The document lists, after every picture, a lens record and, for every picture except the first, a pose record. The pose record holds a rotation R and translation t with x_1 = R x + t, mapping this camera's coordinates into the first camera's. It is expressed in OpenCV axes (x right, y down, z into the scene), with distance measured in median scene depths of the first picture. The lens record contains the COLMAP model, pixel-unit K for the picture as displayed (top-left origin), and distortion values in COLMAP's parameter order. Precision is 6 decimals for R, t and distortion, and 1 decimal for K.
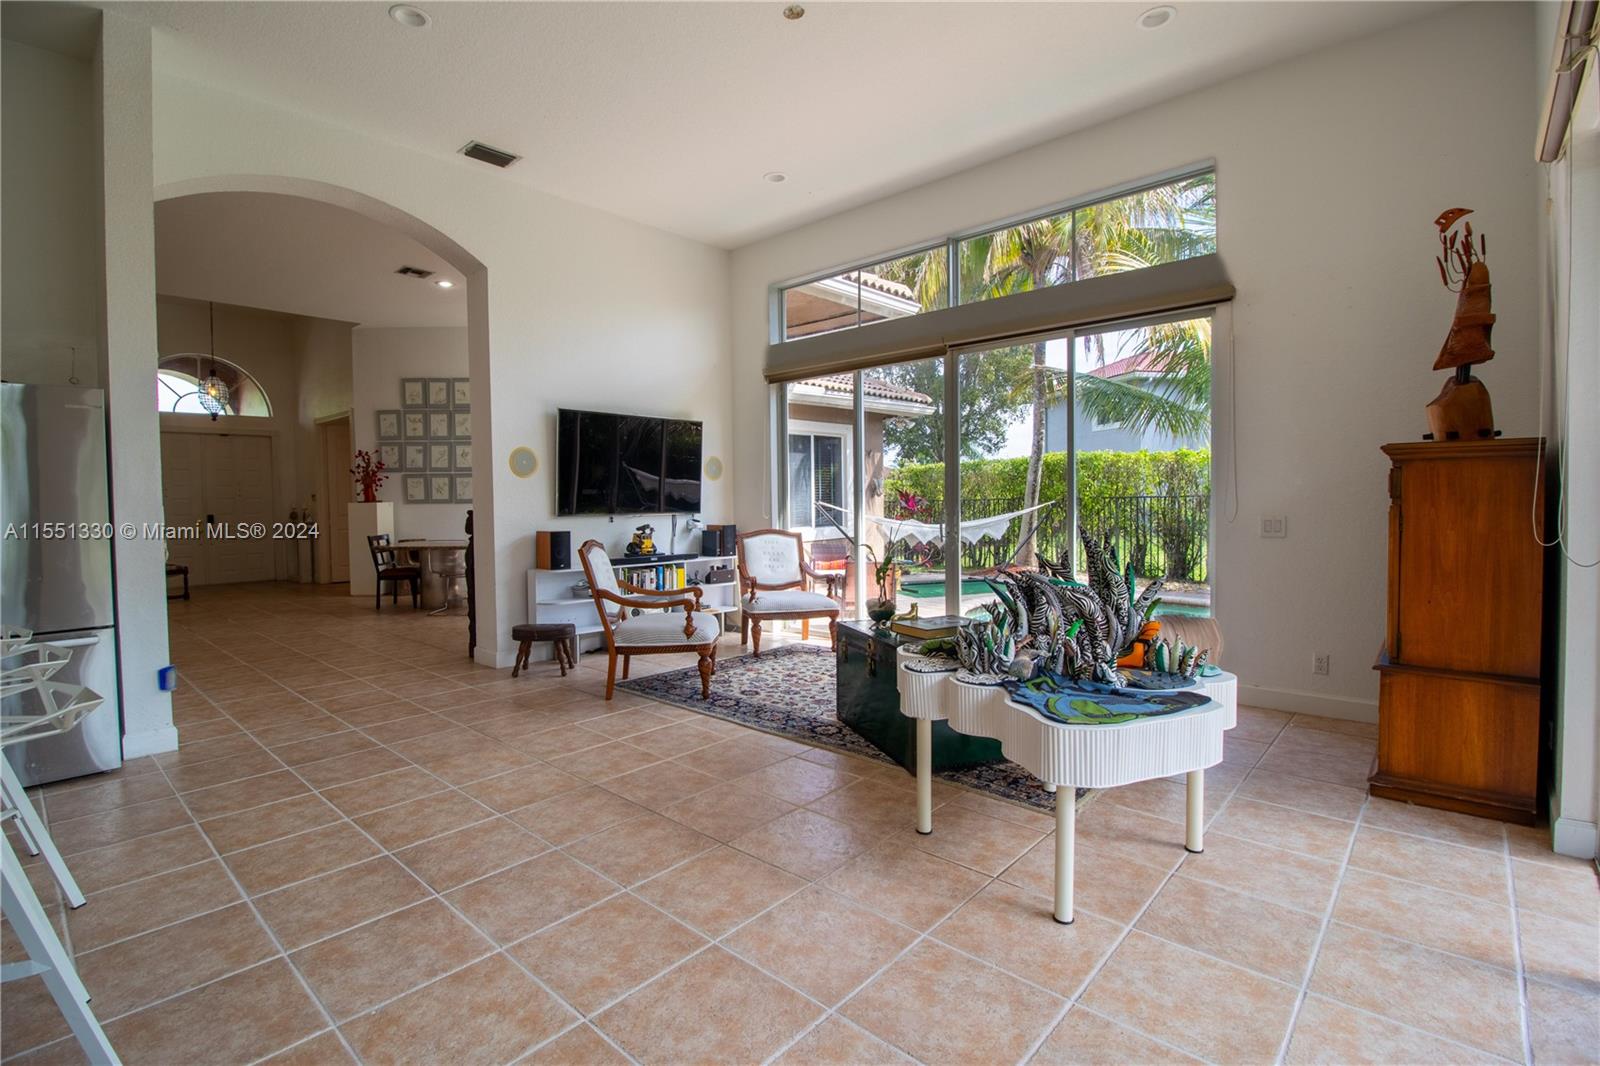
lens RADIAL K [[739.4, 0, 782.9], [0, 739.4, 521.1], [0, 0, 1]] dist [-0.001019, -0.011714]
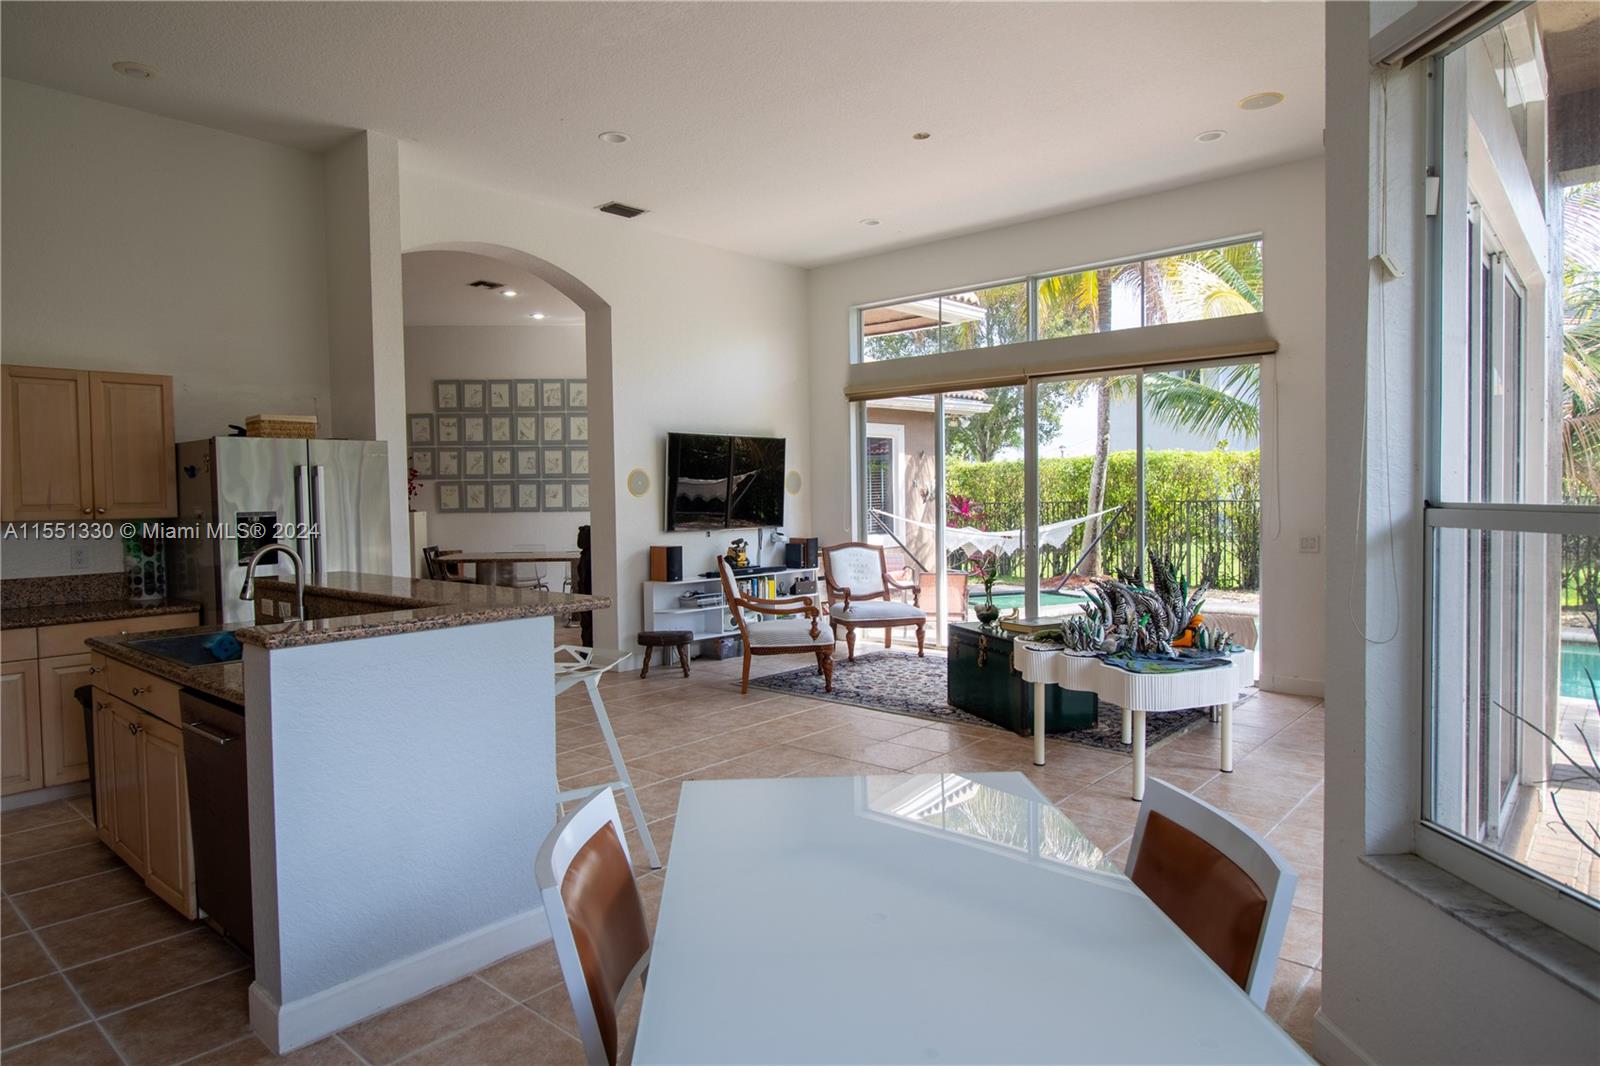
lens RADIAL K [[942.4, 0, 787.0], [0, 942.4, 523.1], [0, 0, 1]] dist [0.001585, 0.000219]
pose [[0.999862, -0.002424, 0.016451, -0.156666], [0.002366, 0.999991, 0.003562, -0.024950], [-0.016459, -0.003522, 0.999858, -0.389447]]
